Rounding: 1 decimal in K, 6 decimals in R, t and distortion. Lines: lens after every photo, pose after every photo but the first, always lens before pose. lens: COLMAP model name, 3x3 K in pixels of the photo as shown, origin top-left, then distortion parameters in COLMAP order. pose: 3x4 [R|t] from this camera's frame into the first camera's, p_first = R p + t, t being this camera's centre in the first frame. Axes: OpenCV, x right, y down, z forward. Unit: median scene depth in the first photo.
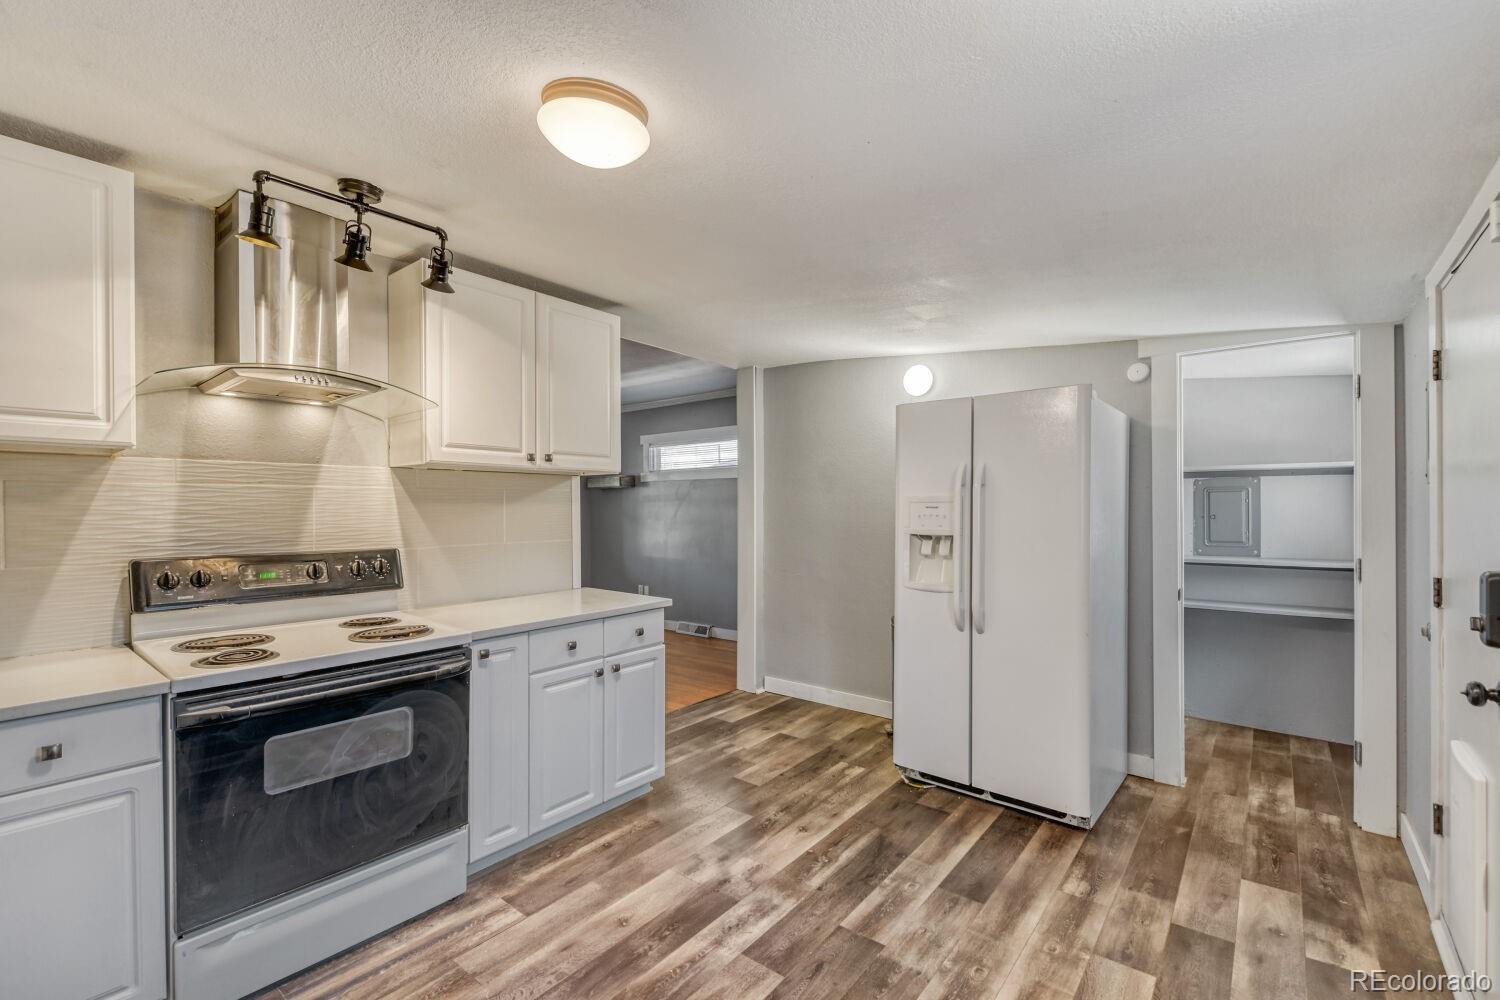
lens RADIAL K [[636.0, 0, 759.4], [0, 636.0, 512.8], [0, 0, 1]] dist [0.001450, -0.000551]
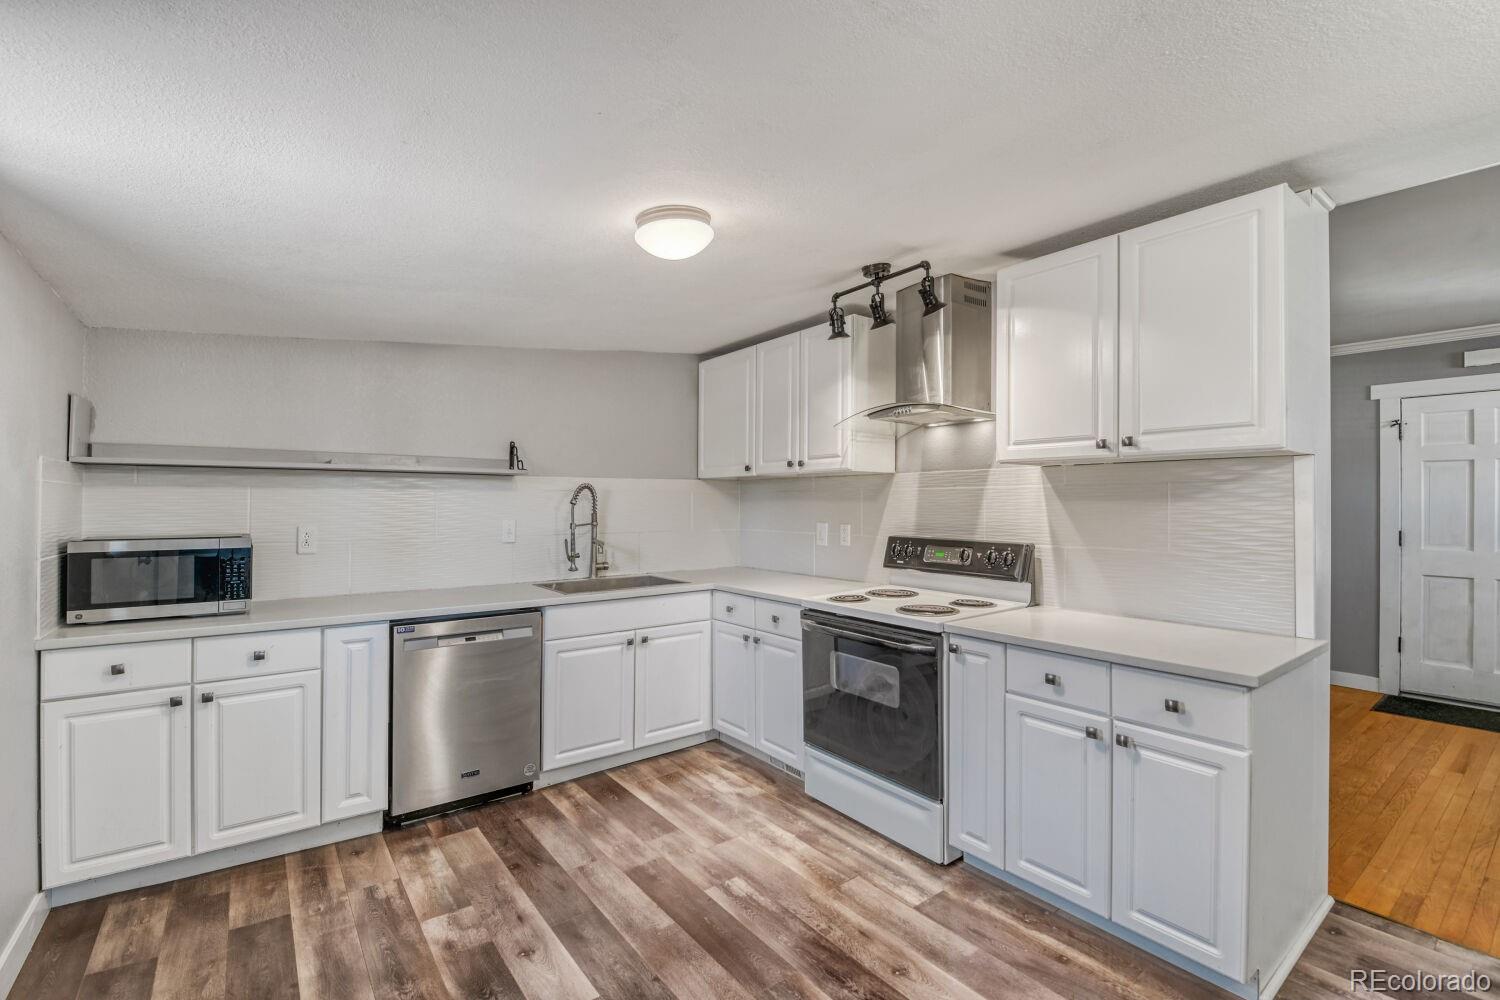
lens RADIAL K [[651.9, 0, 756.0], [0, 651.9, 498.3], [0, 0, 1]] dist [-0.000109, -0.000864]
pose [[-0.225924, -0.000301, -0.974145, 0.598891], [-0.007809, 0.999968, 0.001502, -0.018154], [0.974114, 0.007947, -0.225919, 0.830332]]
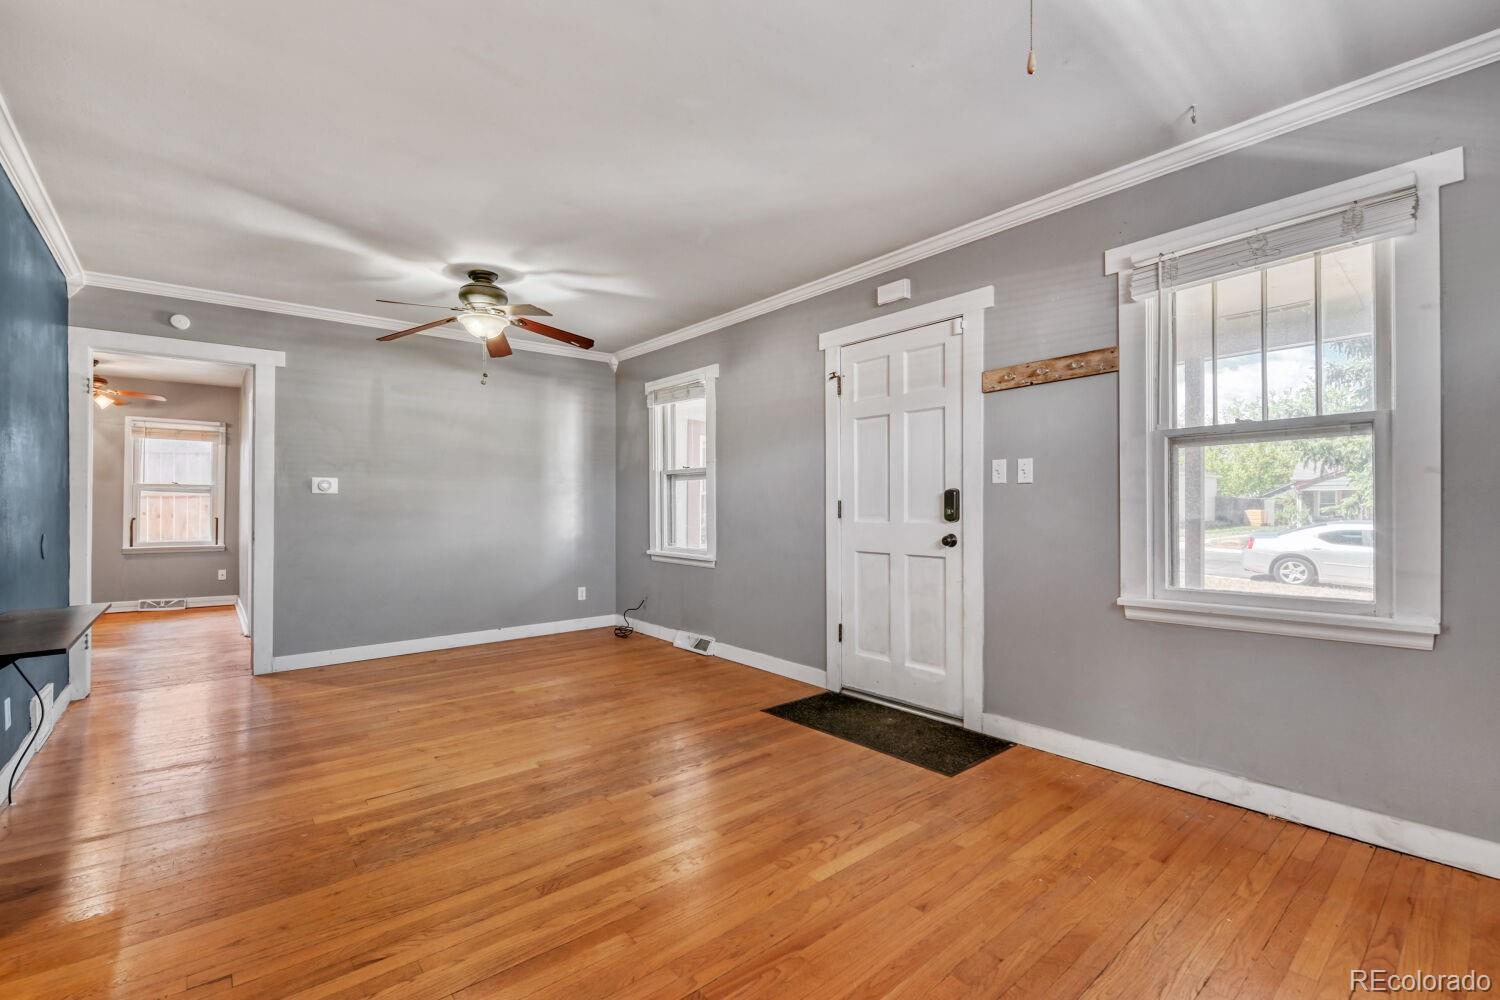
lens RADIAL K [[651.9, 0, 756.0], [0, 651.9, 498.3], [0, 0, 1]] dist [-0.000109, -0.000864]
pose [[-0.181051, -0.005544, -0.983458, -0.026346], [-0.002555, 0.999983, -0.005167, 0.067878], [0.983470, 0.001578, -0.181063, 2.300155]]
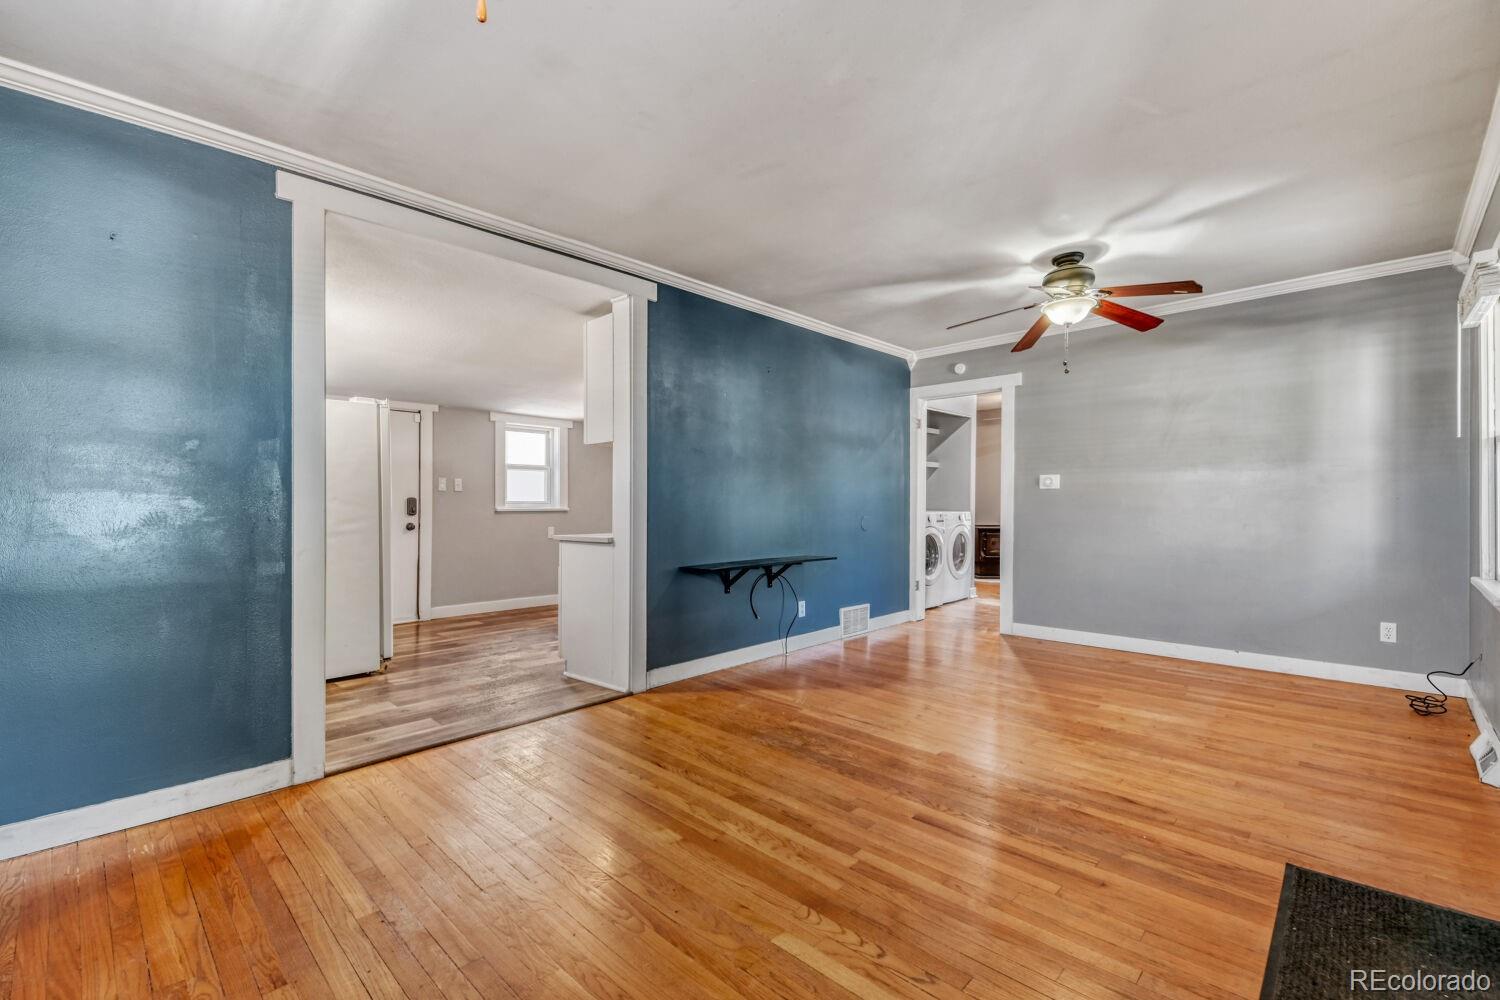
lens RADIAL K [[646.1, 0, 769.4], [0, 646.1, 496.3], [0, 0, 1]] dist [0.013215, -0.000267]
pose [[-0.997545, 0.008052, 0.069560, -0.882188], [0.007928, 0.999966, -0.002050, 0.068810], [-0.069574, -0.001494, -0.997576, 2.915510]]
